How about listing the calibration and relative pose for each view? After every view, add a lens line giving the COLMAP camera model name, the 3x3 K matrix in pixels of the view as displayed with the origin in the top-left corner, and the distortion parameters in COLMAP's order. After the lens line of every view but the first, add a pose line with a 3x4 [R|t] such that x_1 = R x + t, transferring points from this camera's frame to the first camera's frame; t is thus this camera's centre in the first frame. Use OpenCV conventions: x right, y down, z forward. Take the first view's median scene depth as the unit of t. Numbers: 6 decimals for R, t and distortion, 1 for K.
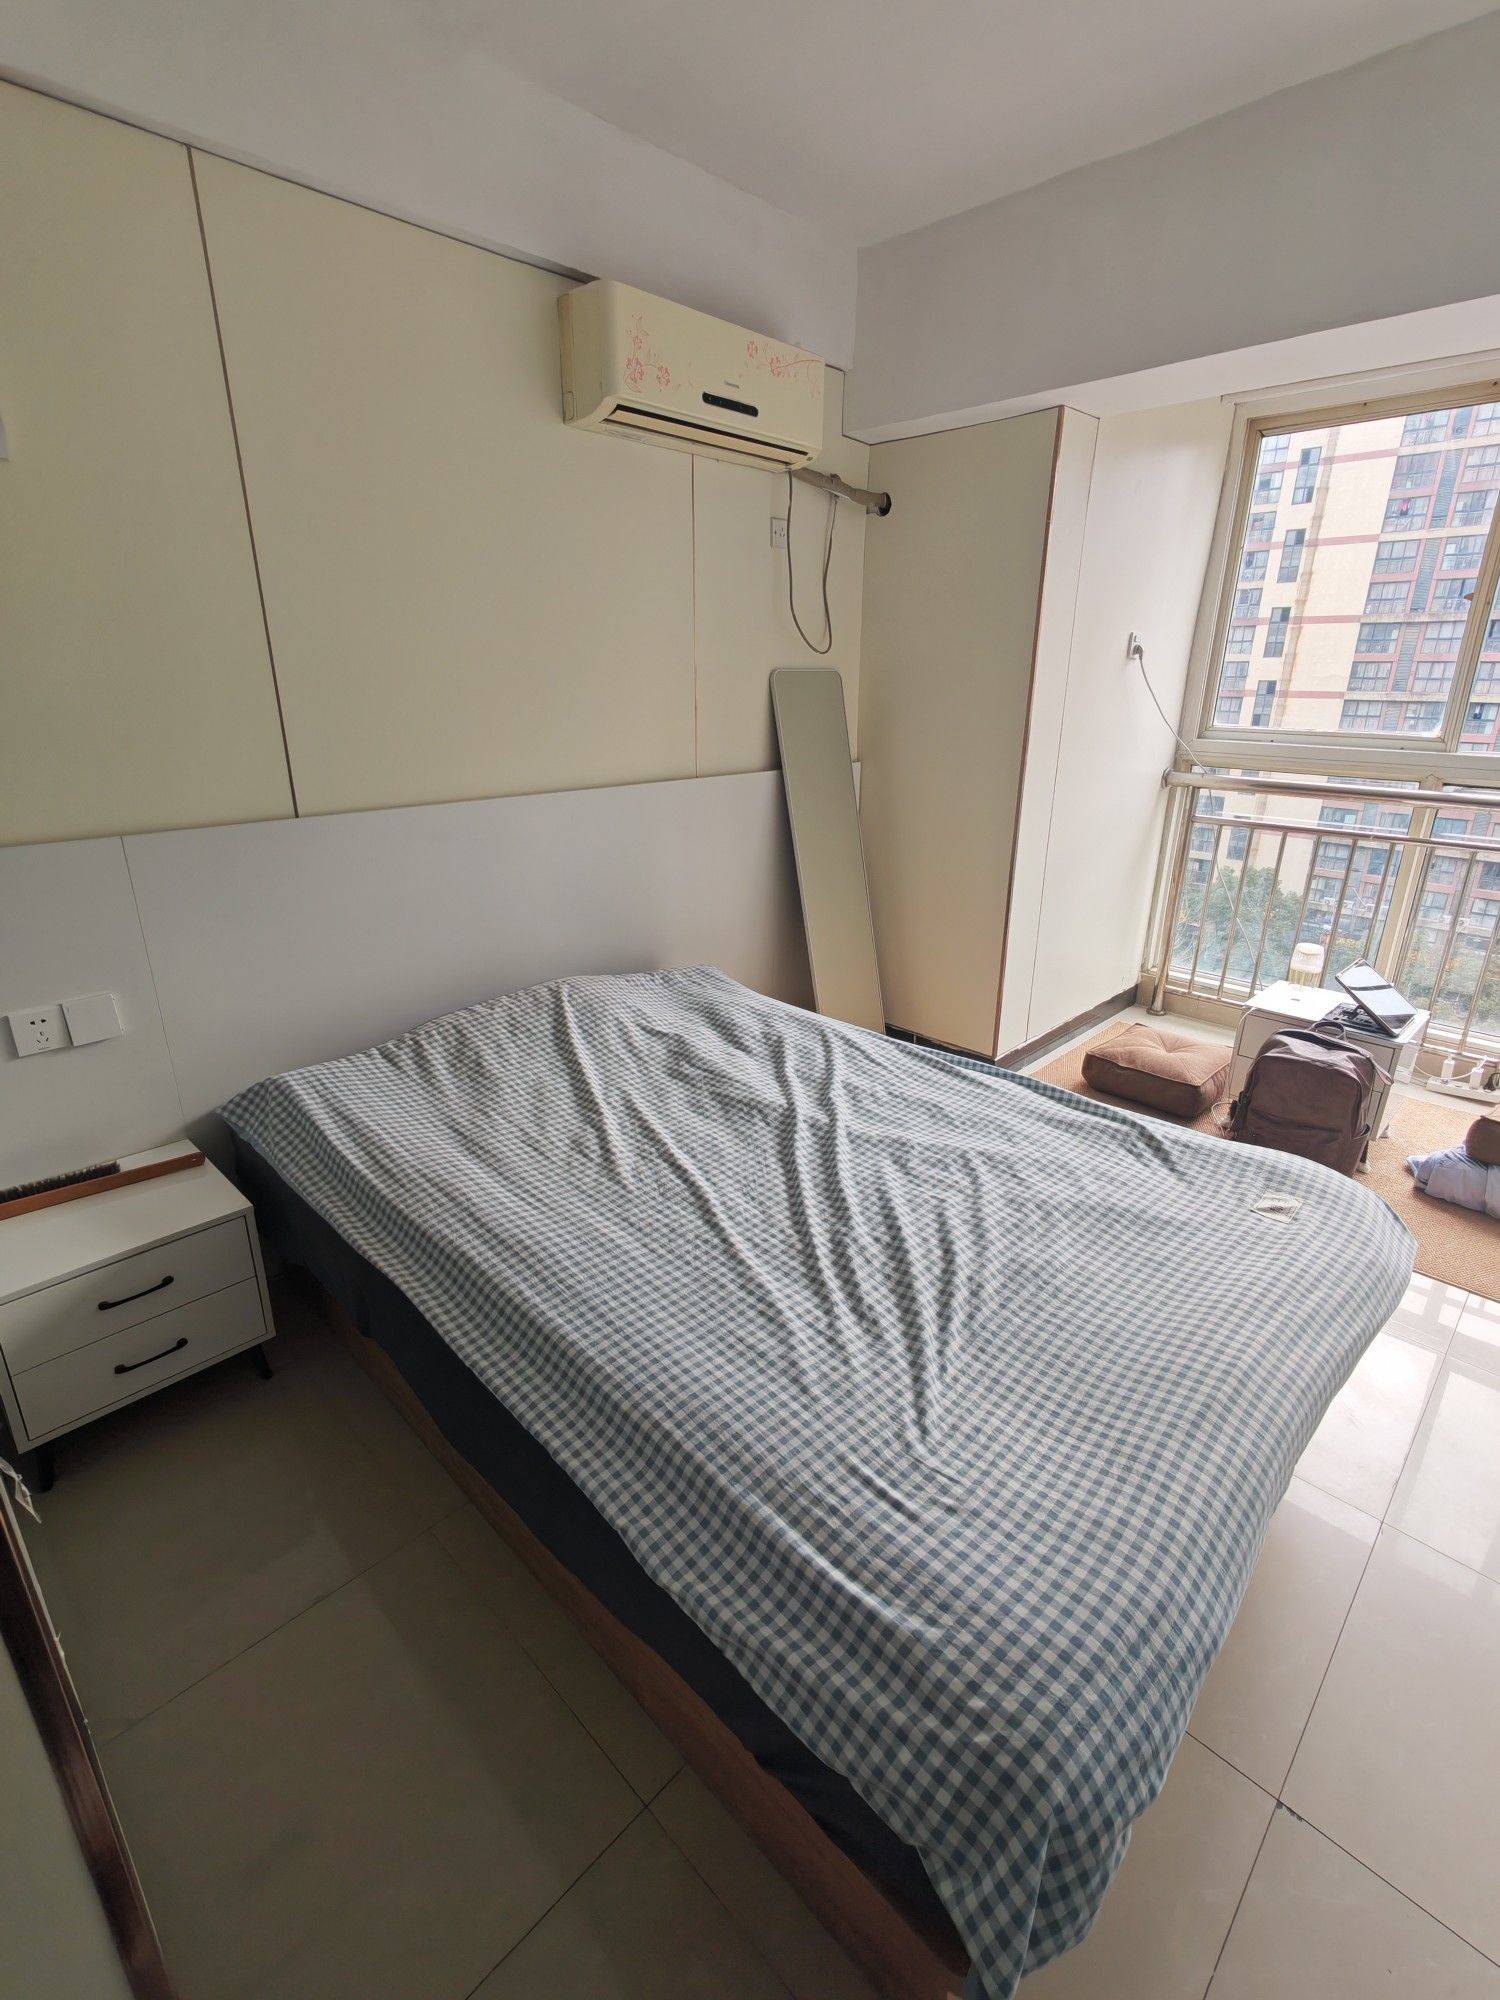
lens RADIAL K [[917.6, 0, 752.1], [0, 917.6, 1000.7], [0, 0, 1]] dist [-0.002475, 0.002608]
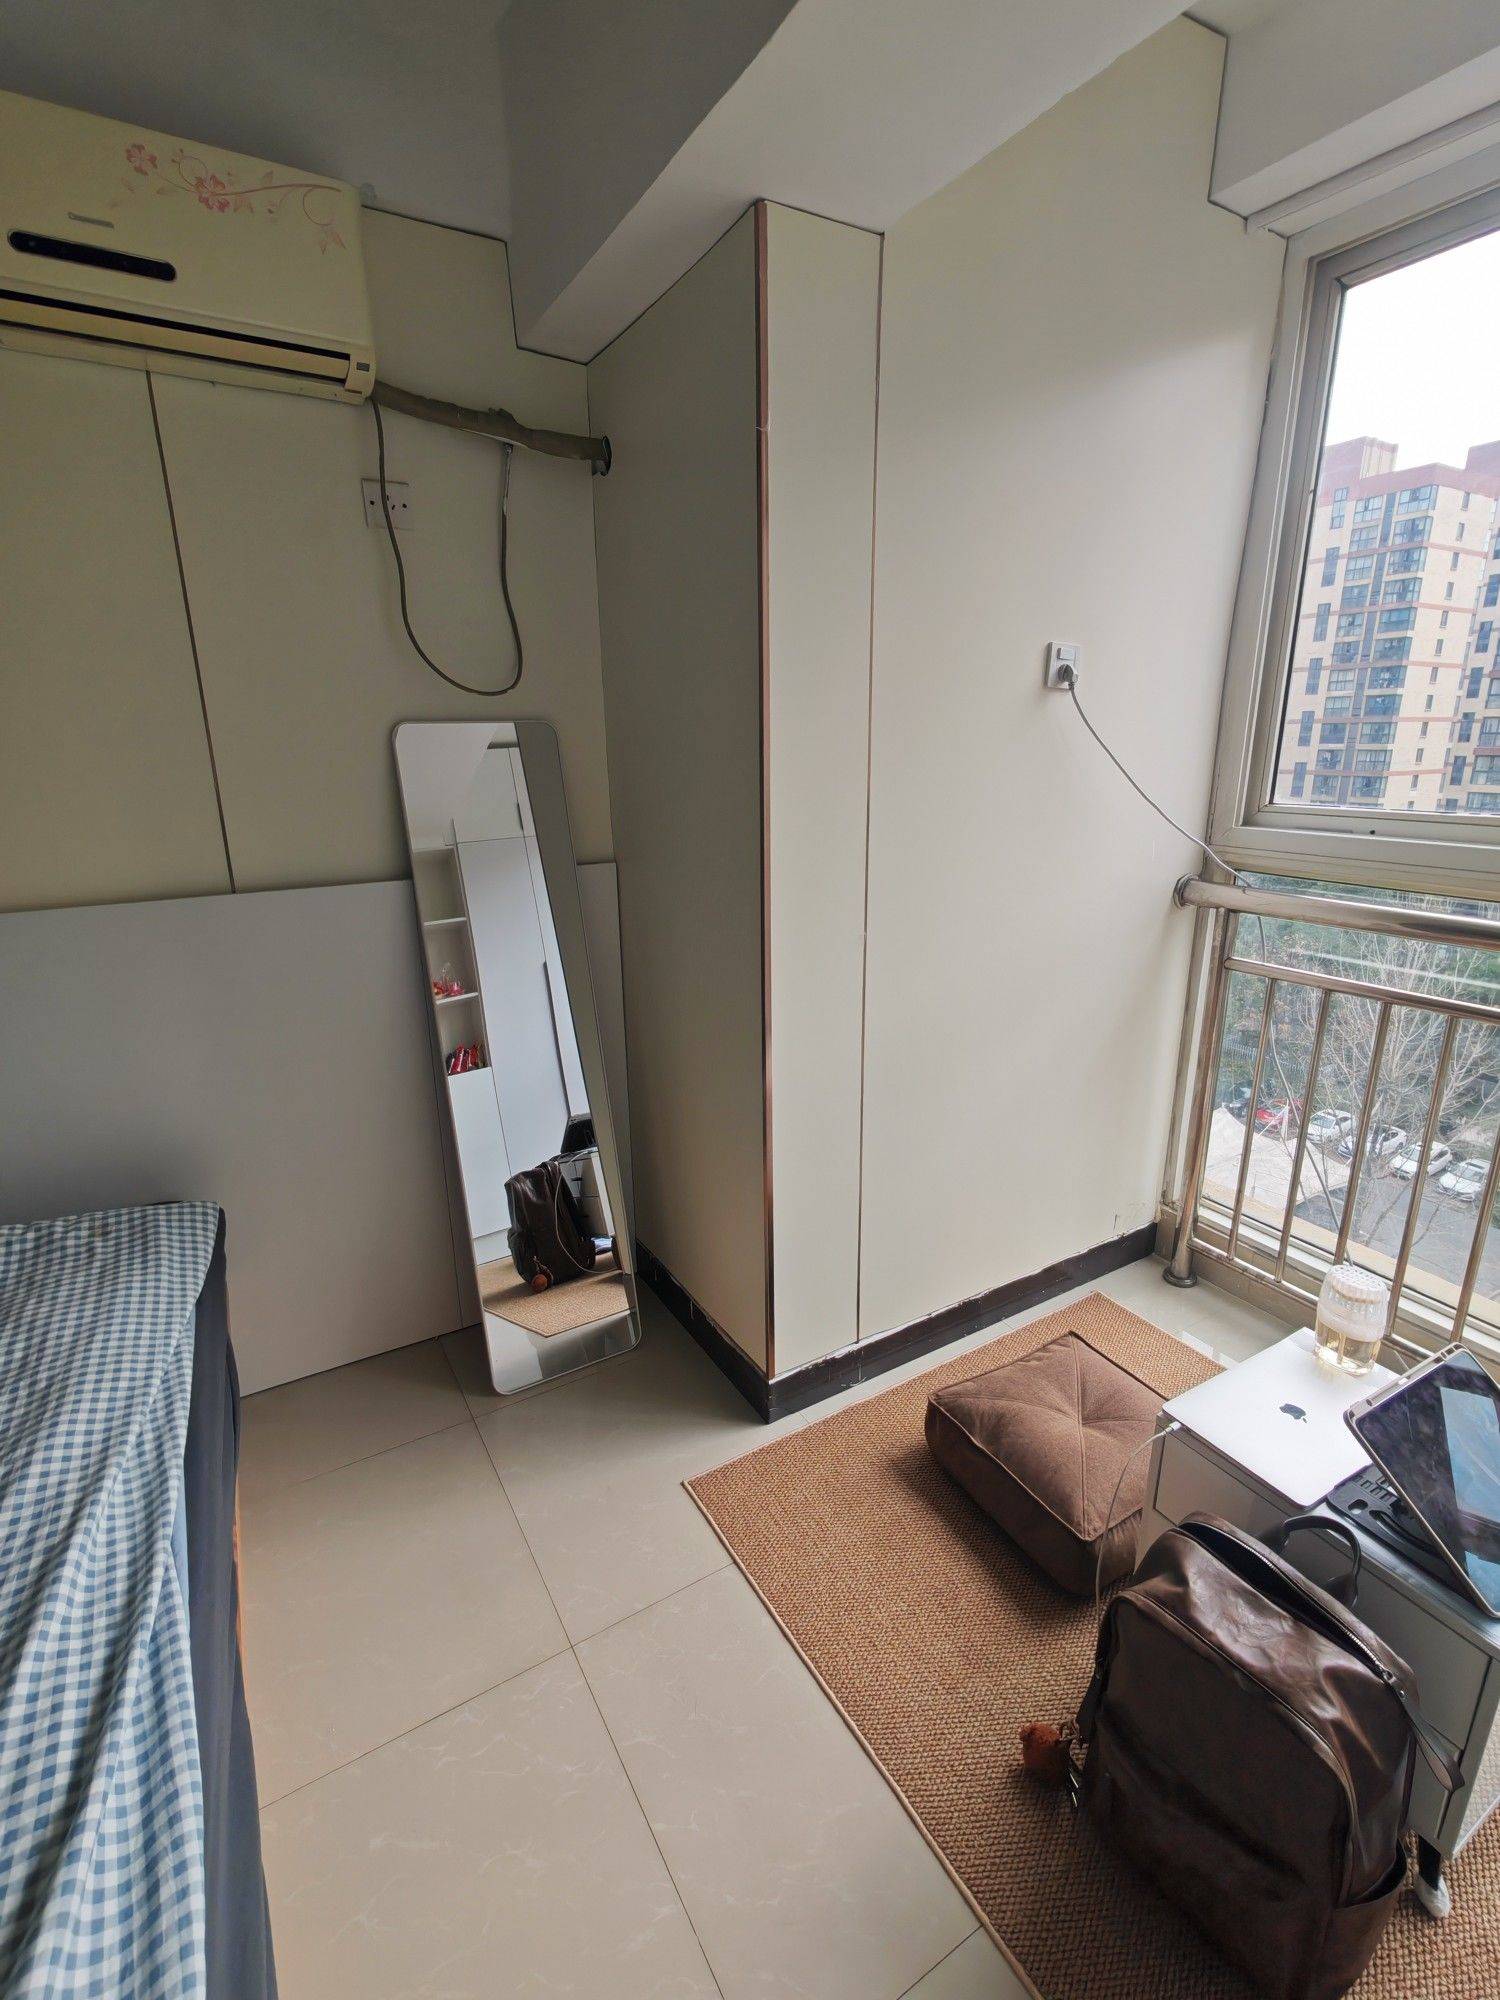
lens RADIAL K [[917.6, 0, 754.5], [0, 917.6, 999.3], [0, 0, 1]] dist [-0.002475, 0.002608]
pose [[0.966930, 0.052095, -0.249664, 0.343665], [-0.069148, 0.995799, -0.060018, -0.122720], [0.245489, 0.075297, 0.966471, 0.379743]]
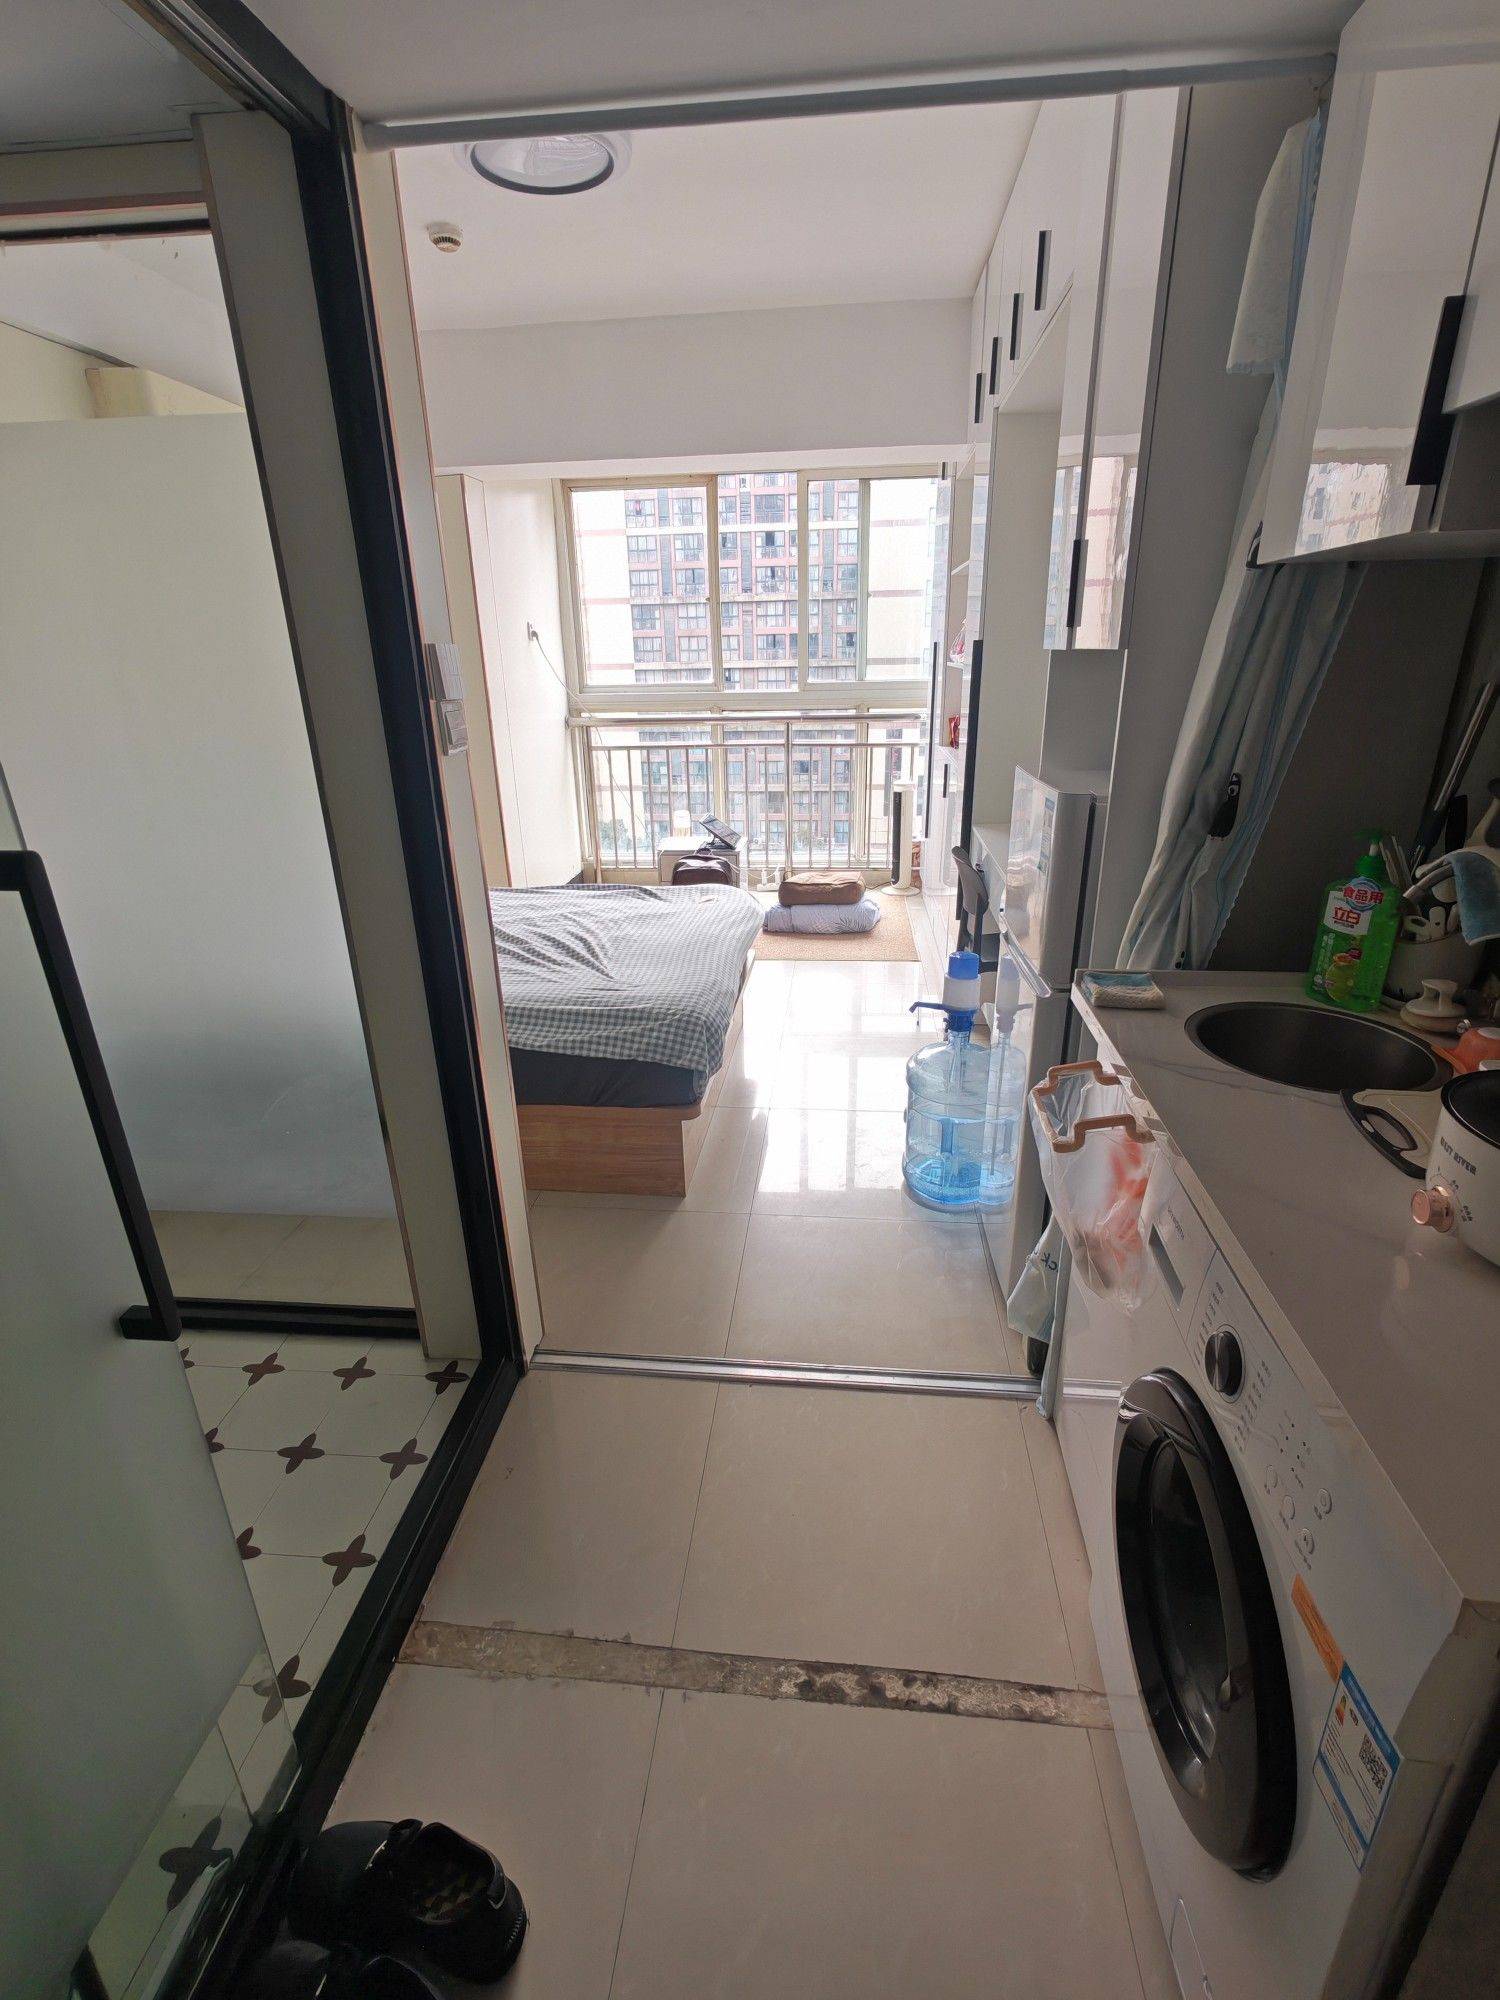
lens RADIAL K [[917.6, 0, 753.4], [0, 917.6, 994.5], [0, 0, 1]] dist [-0.002475, 0.002608]
pose [[0.780830, -0.243244, 0.575445, -0.260129], [0.236012, 0.967685, 0.088798, 0.115530], [-0.578448, 0.066476, 0.813006, -0.322070]]
